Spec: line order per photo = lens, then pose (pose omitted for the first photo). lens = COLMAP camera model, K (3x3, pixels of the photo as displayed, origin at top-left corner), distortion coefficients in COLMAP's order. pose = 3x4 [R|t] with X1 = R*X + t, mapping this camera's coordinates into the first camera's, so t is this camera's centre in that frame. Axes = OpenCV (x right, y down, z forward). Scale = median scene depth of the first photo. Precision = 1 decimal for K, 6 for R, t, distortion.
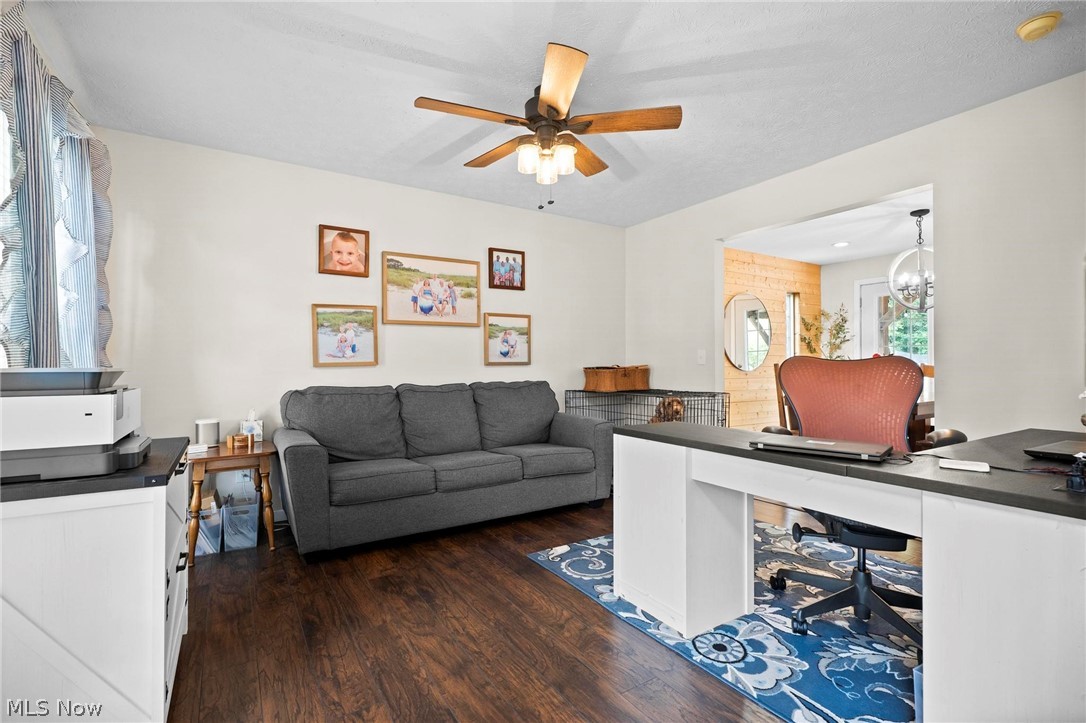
lens RADIAL K [[493.2, 0, 539.5], [0, 493.2, 369.1], [0, 0, 1]] dist [0.000477, 0.000047]
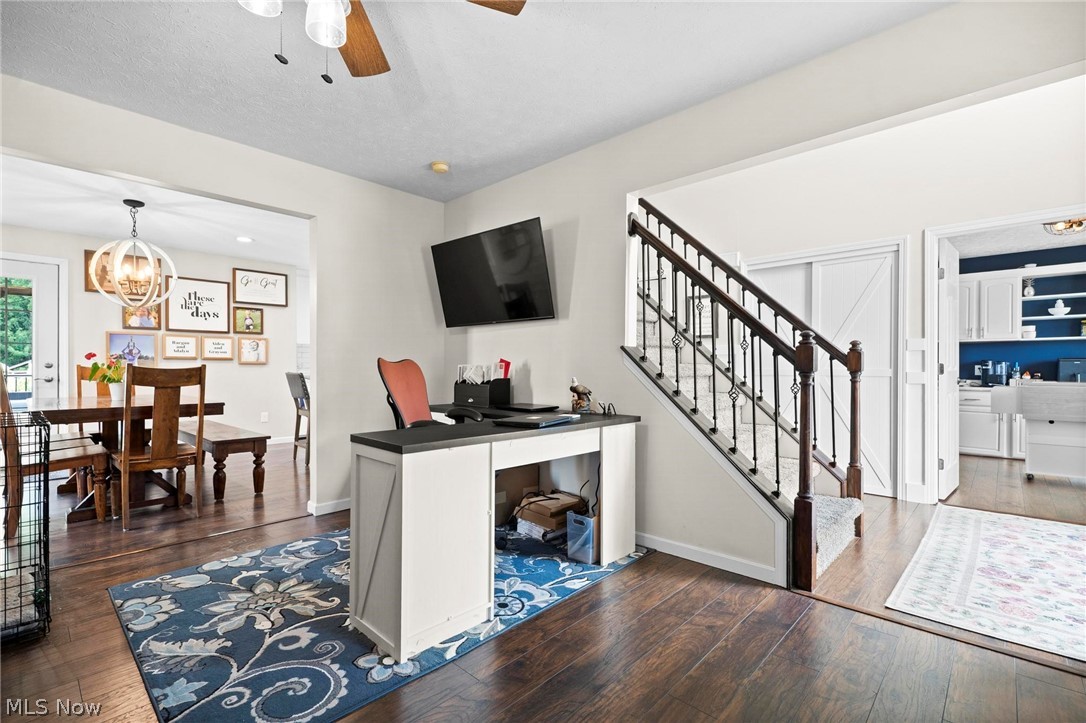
lens RADIAL K [[492.2, 0, 536.9], [0, 492.2, 374.0], [0, 0, 1]] dist [-0.001135, -0.000529]
pose [[-0.247319, -0.012456, 0.968854, -0.692052], [0.008037, 0.999857, 0.014906, -0.003825], [-0.968901, 0.011473, -0.247183, 1.062230]]
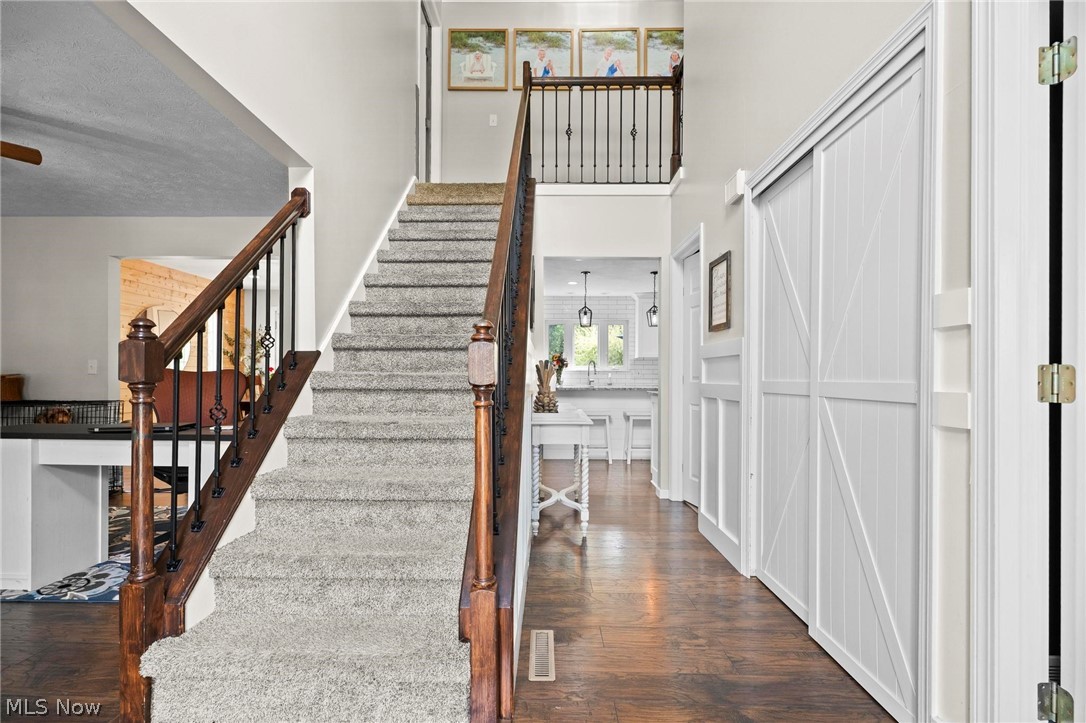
lens RADIAL K [[492.2, 0, 536.9], [0, 492.2, 374.0], [0, 0, 1]] dist [-0.001135, -0.000529]
pose [[0.549019, 0.004325, 0.835799, -0.040313], [0.006250, 0.999937, -0.009280, 0.010088], [-0.835786, 0.010319, 0.548958, -0.705892]]
